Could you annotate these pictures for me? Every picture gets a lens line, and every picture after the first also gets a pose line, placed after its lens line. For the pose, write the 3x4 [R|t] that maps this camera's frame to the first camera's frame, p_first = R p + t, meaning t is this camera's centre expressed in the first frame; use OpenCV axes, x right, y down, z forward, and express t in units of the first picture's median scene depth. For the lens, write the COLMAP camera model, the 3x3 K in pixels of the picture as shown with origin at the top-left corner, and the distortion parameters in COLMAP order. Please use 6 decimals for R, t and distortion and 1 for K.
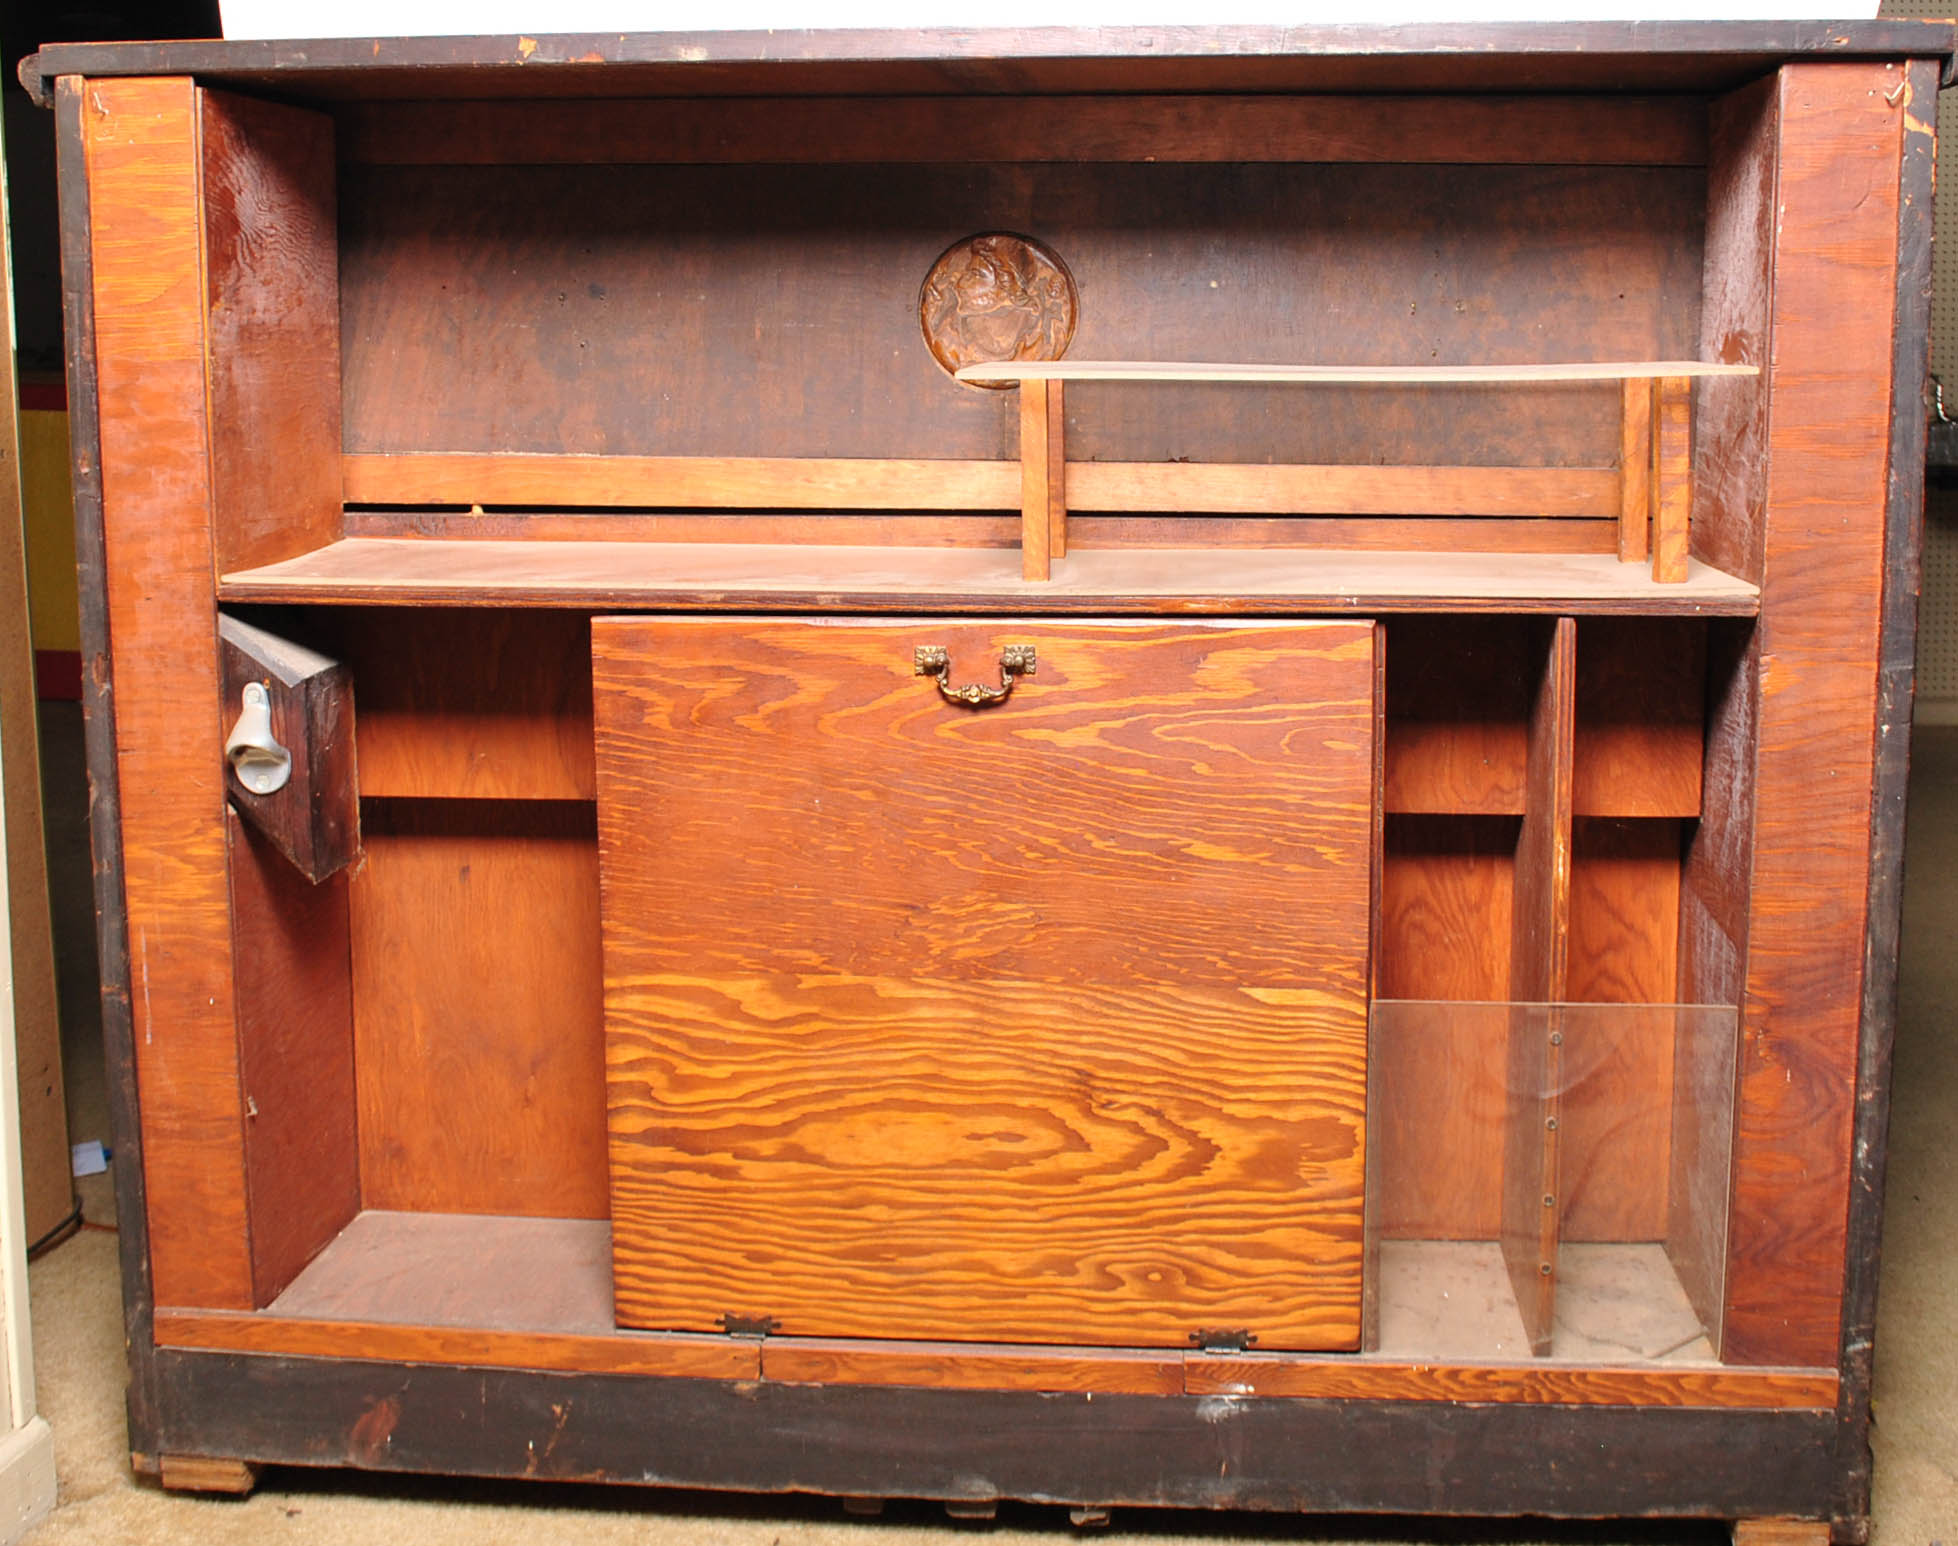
lens RADIAL K [[2279.3, 0, 979.0], [0, 2279.3, 773.0], [0, 0, 1]] dist [0.005696, 0.010980]
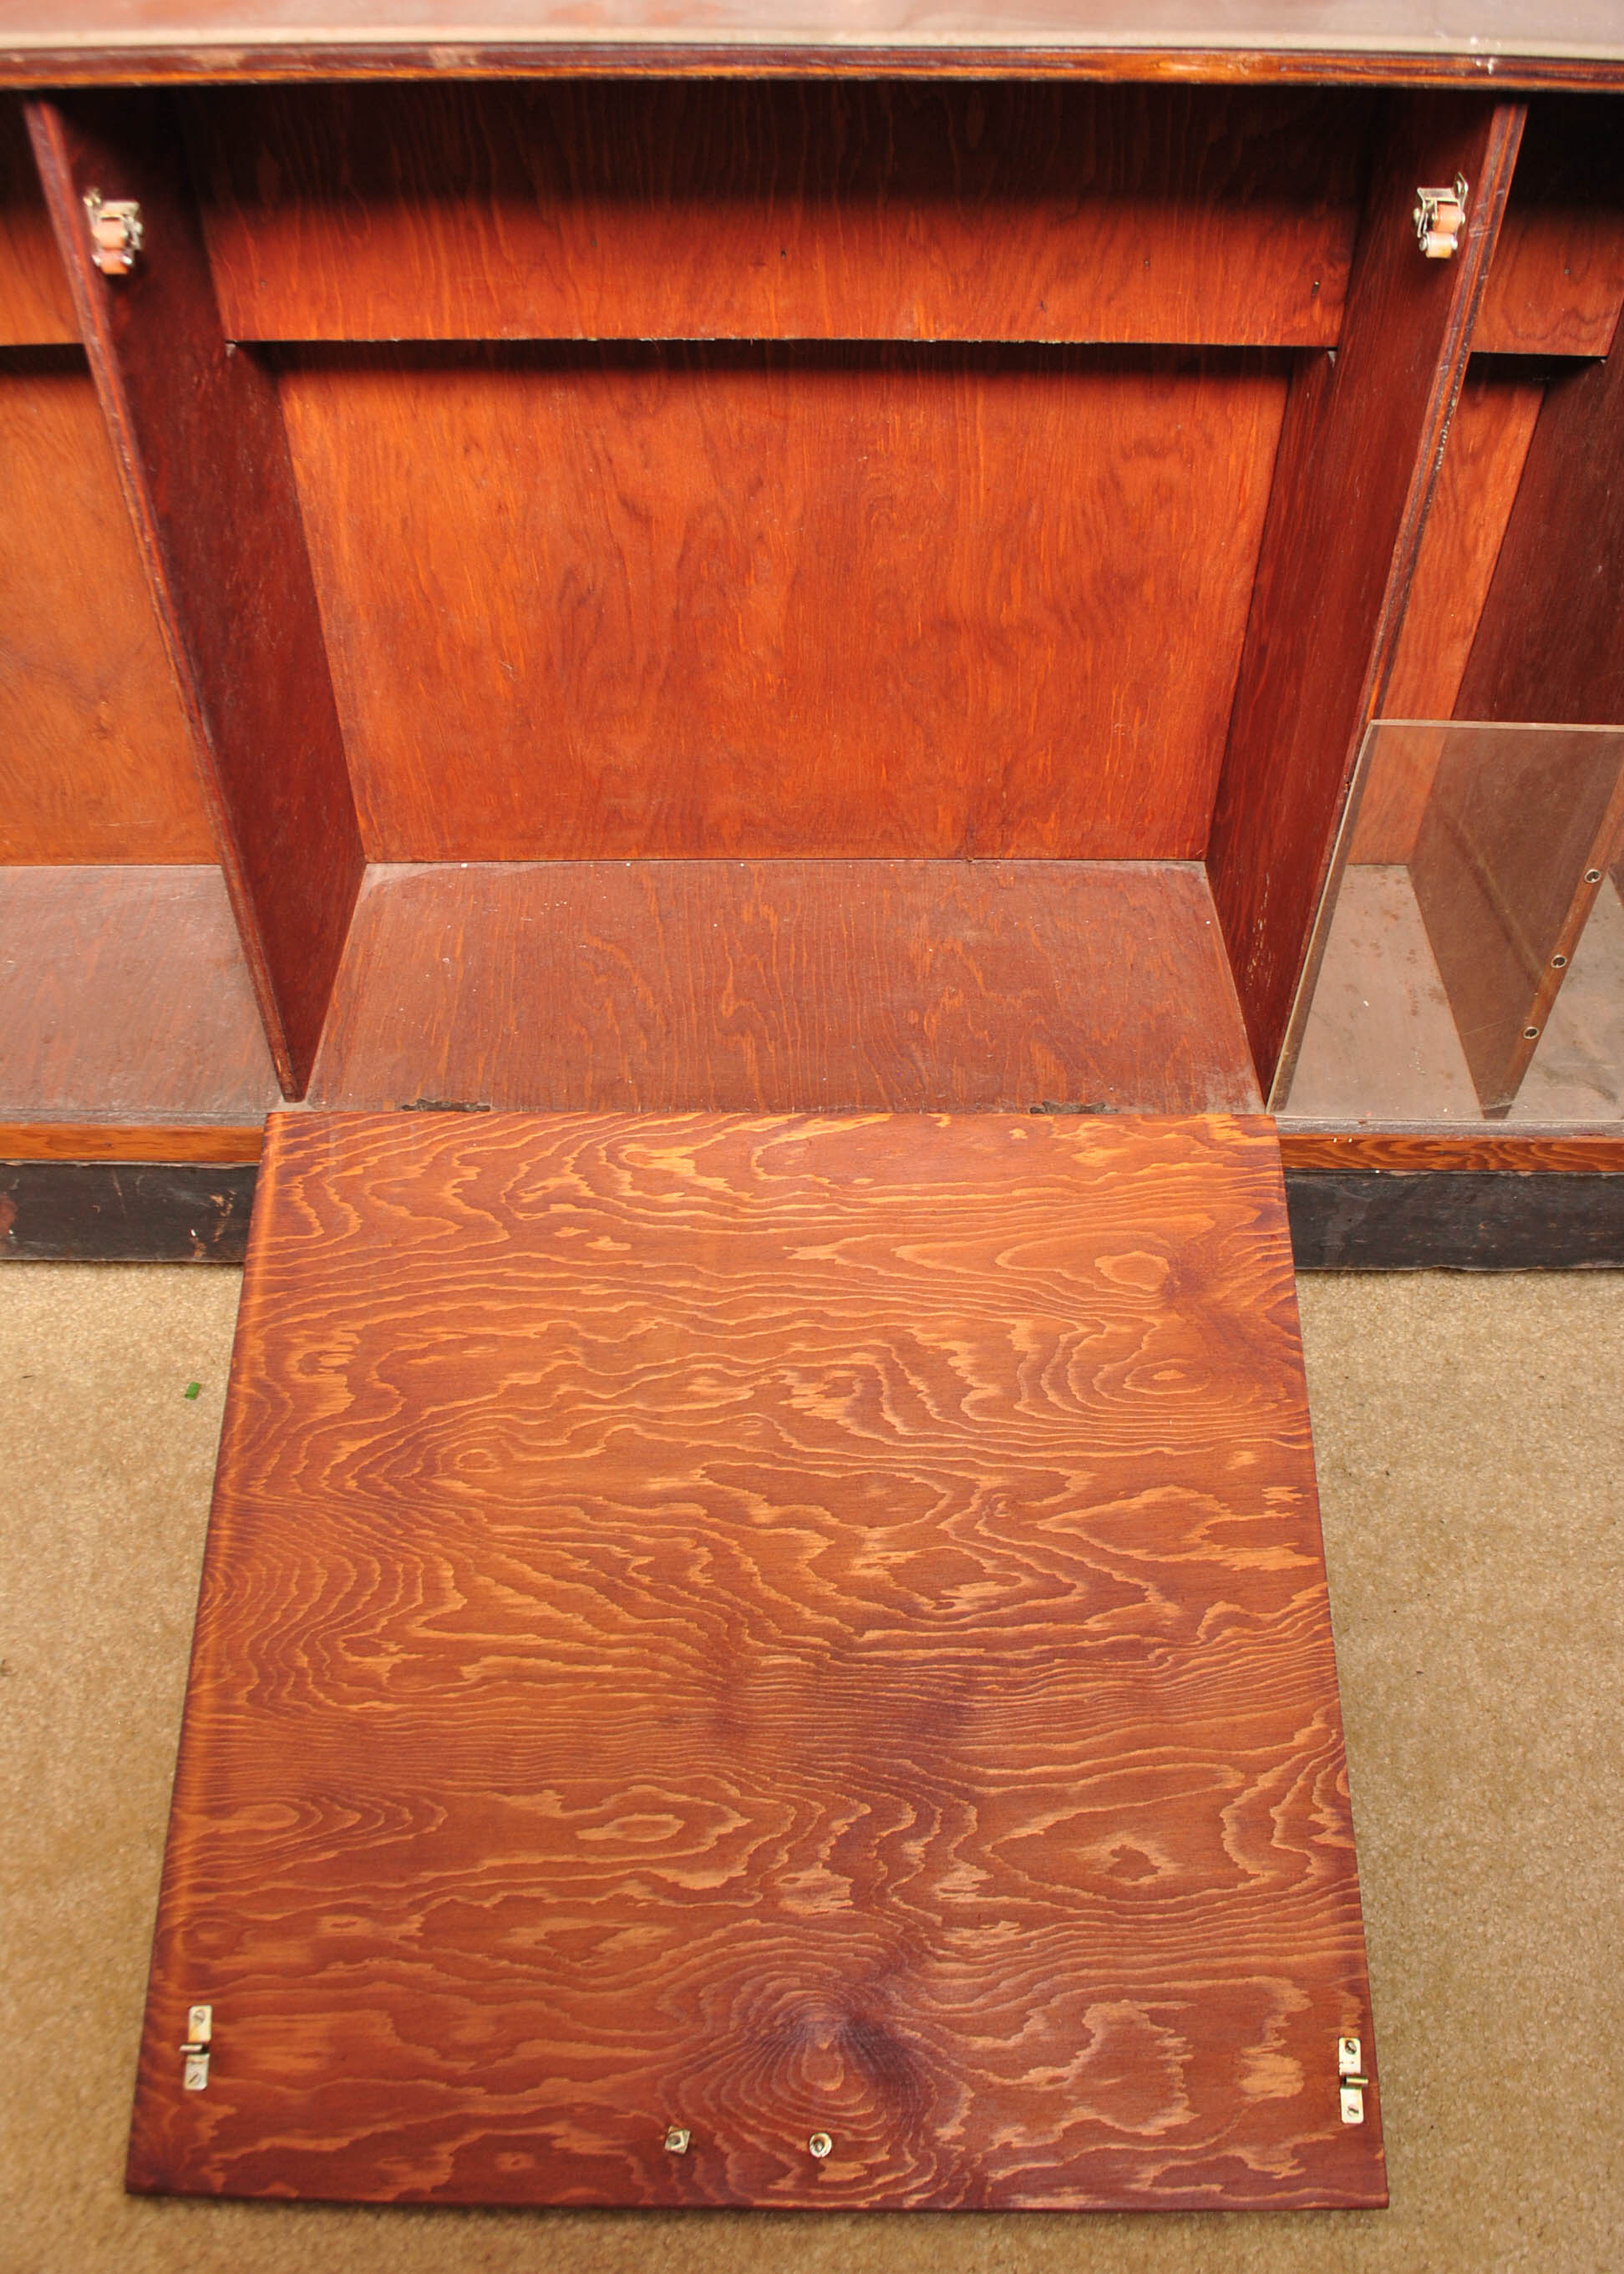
lens RADIAL K [[1911.1, 0, 812.0], [0, 1911.1, 1137.0], [0, 0, 1]] dist [-0.063227, 0.007994]
pose [[0.995621, -0.061965, 0.069992, -0.030108], [0.007778, 0.801053, 0.598543, -0.125928], [-0.093156, -0.595378, 0.798027, 0.503142]]
